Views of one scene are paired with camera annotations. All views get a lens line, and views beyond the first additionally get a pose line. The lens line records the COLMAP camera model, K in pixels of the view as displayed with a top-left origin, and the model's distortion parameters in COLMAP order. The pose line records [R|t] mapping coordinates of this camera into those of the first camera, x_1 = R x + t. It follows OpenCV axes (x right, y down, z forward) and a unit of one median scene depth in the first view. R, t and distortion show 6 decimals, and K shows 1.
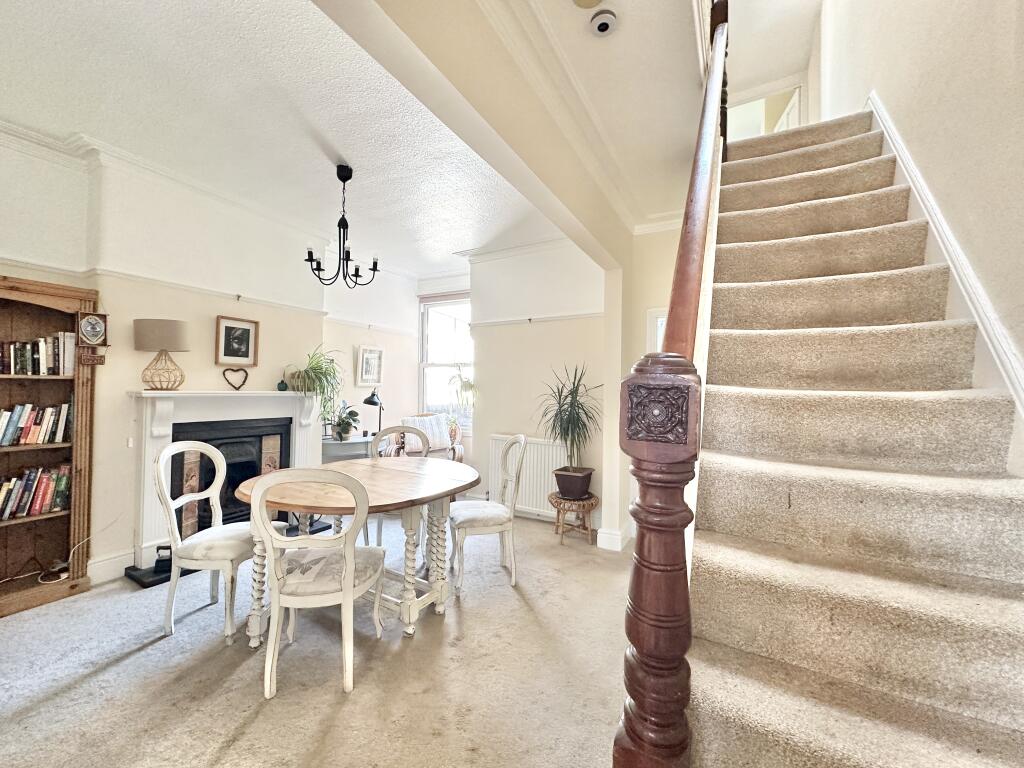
lens RADIAL K [[409.9, 0, 507.4], [0, 409.9, 384.6], [0, 0, 1]] dist [-0.002690, 0.000630]
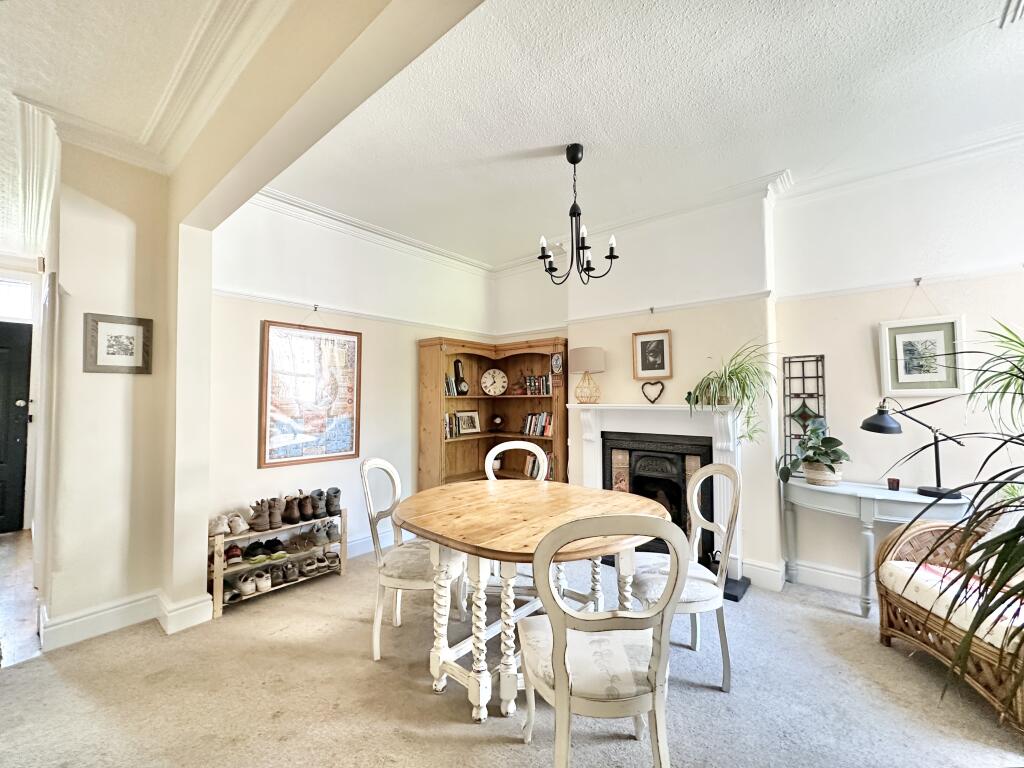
lens RADIAL K [[409.9, 0, 504.6], [0, 409.9, 383.5], [0, 0, 1]] dist [-0.002690, 0.000630]
pose [[-0.182569, -0.052205, -0.981806, 0.378228], [0.011099, 0.998416, -0.055152, 0.015685], [0.983130, -0.020966, -0.181700, 0.821937]]
